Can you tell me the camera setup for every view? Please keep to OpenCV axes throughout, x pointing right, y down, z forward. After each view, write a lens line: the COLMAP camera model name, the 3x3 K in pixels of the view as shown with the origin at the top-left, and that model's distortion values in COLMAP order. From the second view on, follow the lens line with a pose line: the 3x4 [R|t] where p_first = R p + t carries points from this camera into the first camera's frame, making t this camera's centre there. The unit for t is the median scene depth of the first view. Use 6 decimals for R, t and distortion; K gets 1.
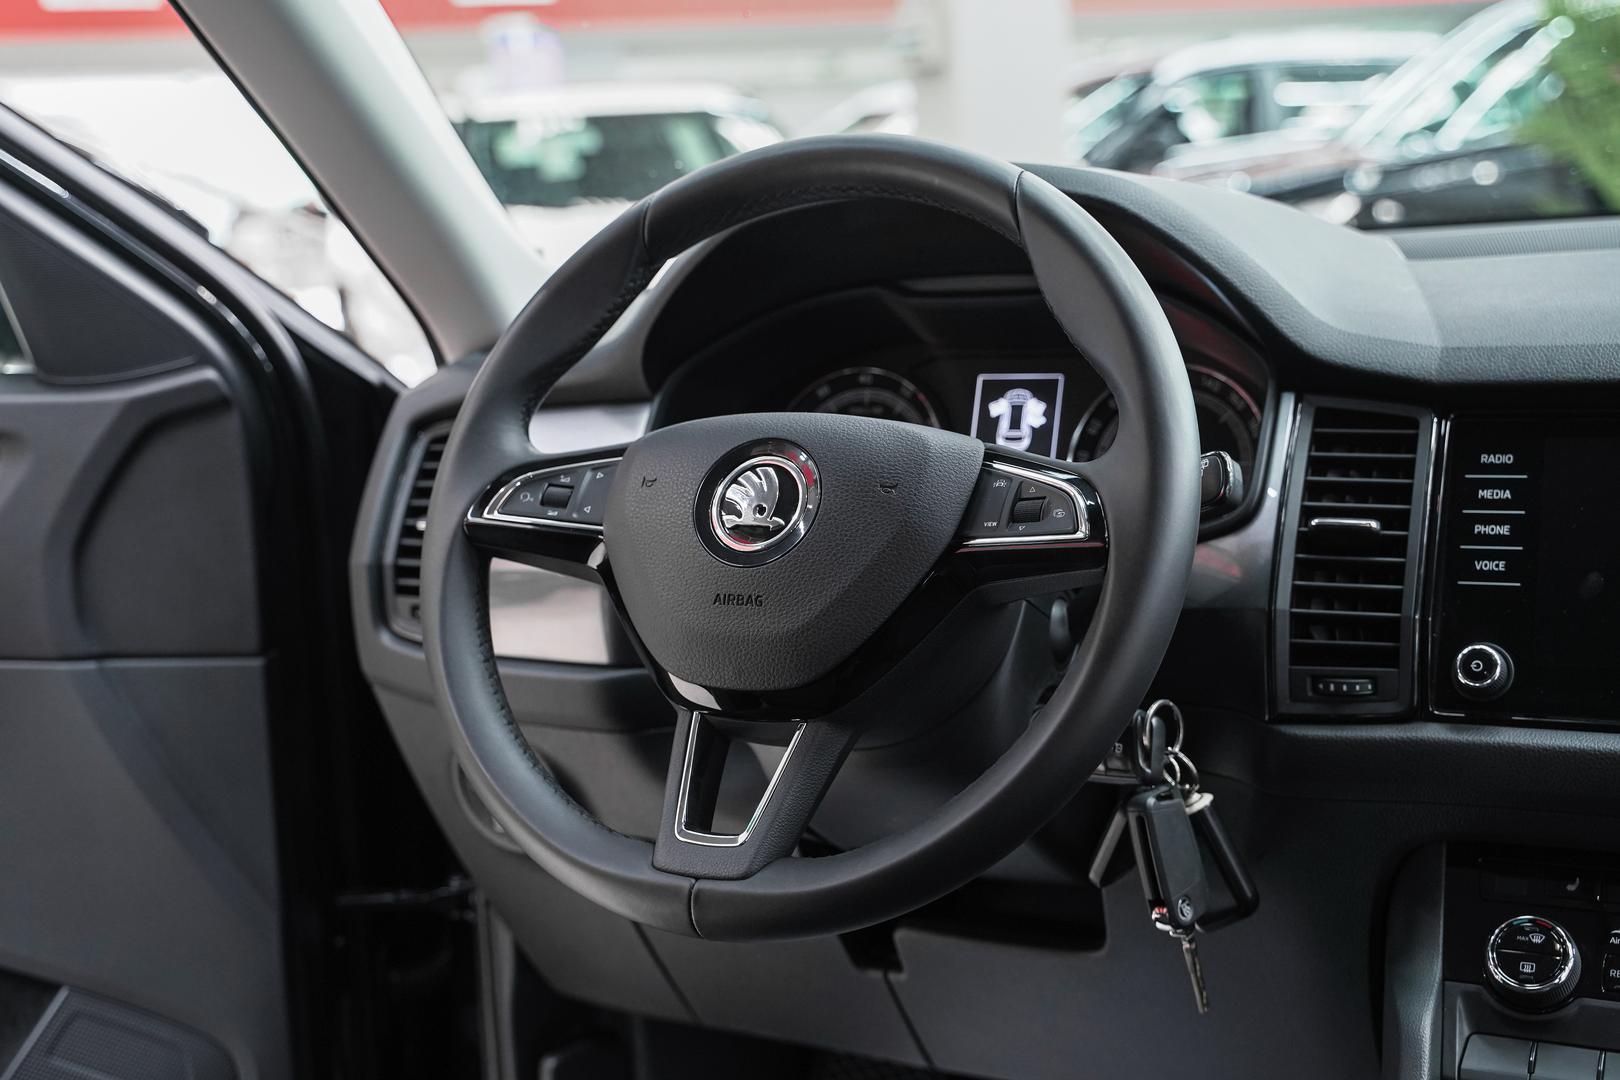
lens RADIAL K [[2186.3, 0, 810.0], [0, 2186.3, 540.0], [0, 0, 1]] dist [0.076757, -0.023794]
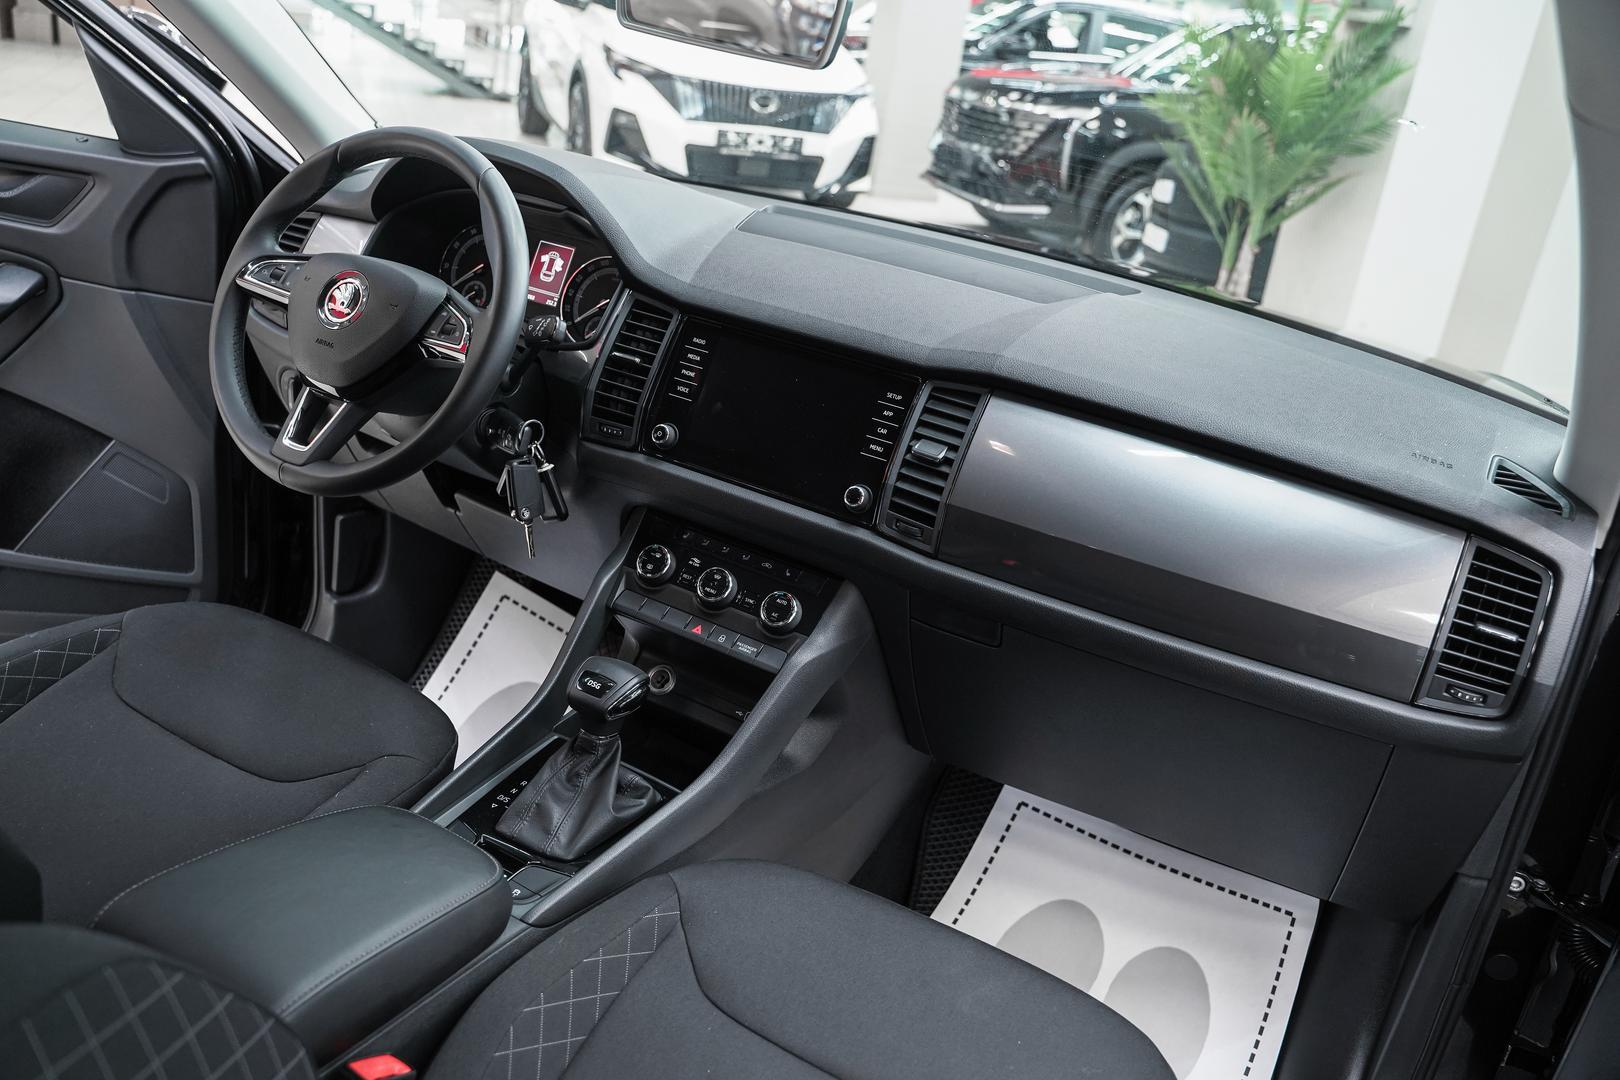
lens RADIAL K [[1313.8, 0, 810.0], [0, 1313.8, 540.0], [0, 0, 1]] dist [-0.107797, 0.078285]
pose [[0.980526, 0.194332, 0.028341, 0.419769], [-0.195563, 0.952976, 0.231500, -0.169326], [0.017980, -0.232534, 0.972422, -0.292125]]
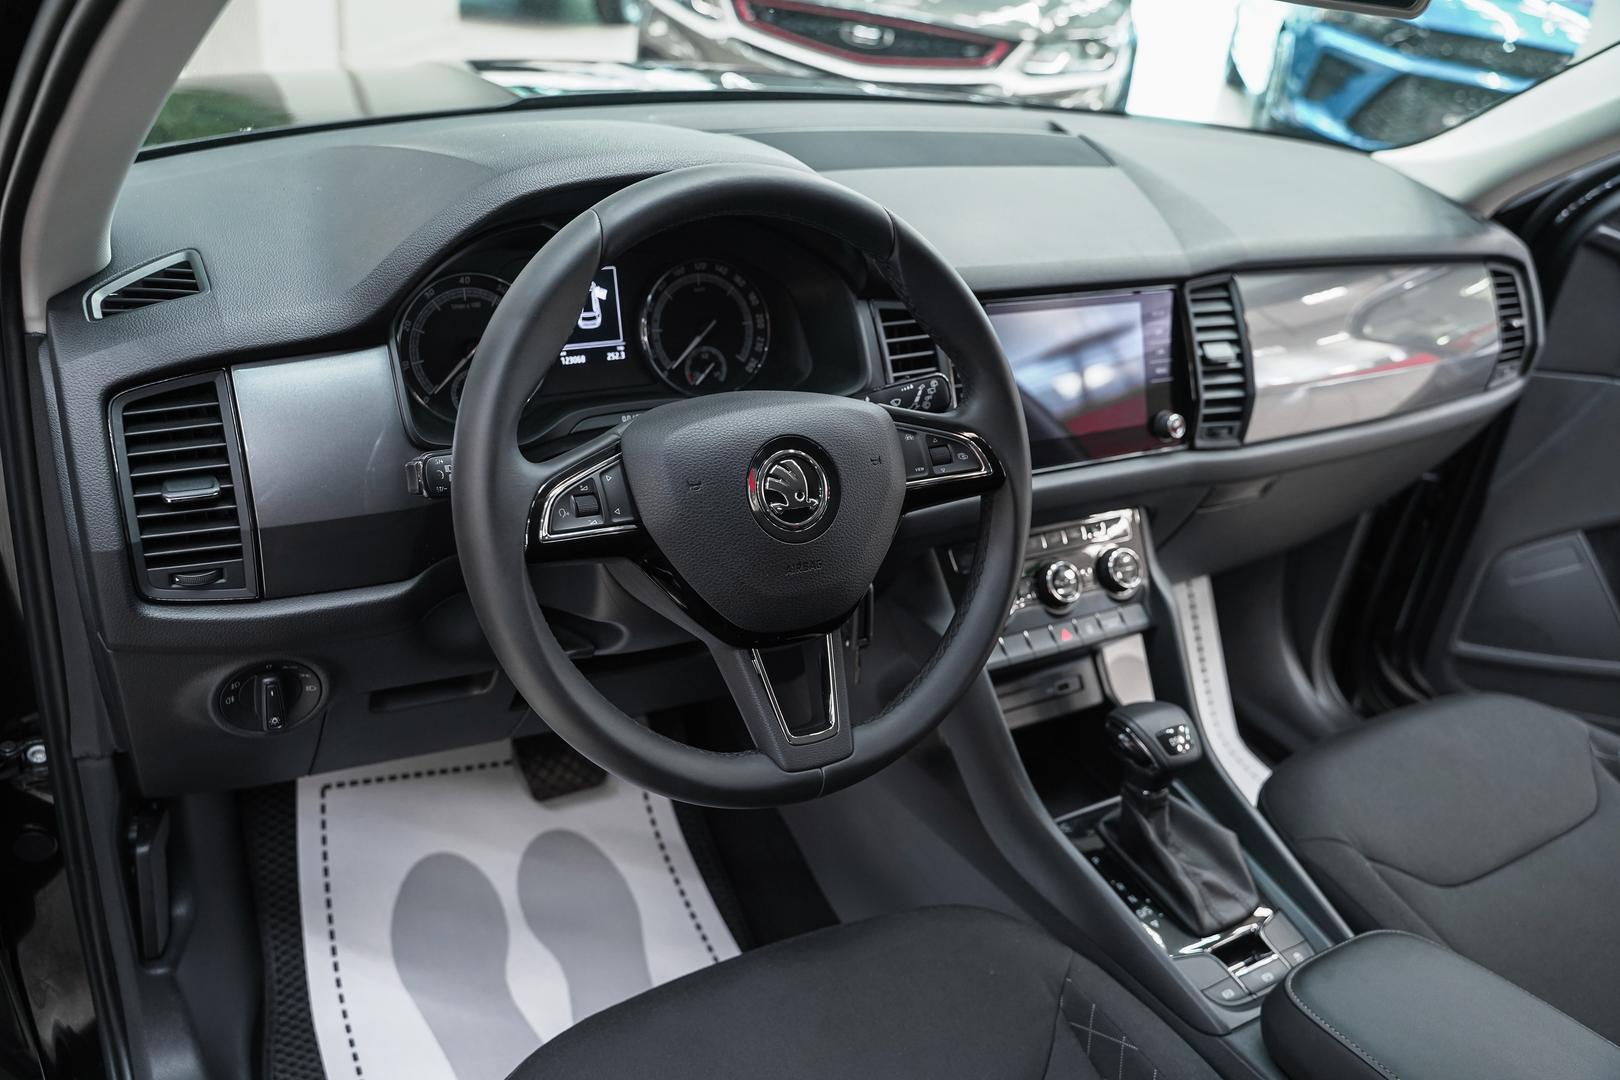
lens RADIAL K [[1313.8, 0, 810.0], [0, 1313.8, 540.0], [0, 0, 1]] dist [-0.107797, 0.078285]
pose [[0.536080, -0.305825, 0.786822, -0.607279], [-0.015754, 0.928282, 0.371542, -0.264142], [-0.844020, -0.211572, 0.492816, 0.562620]]
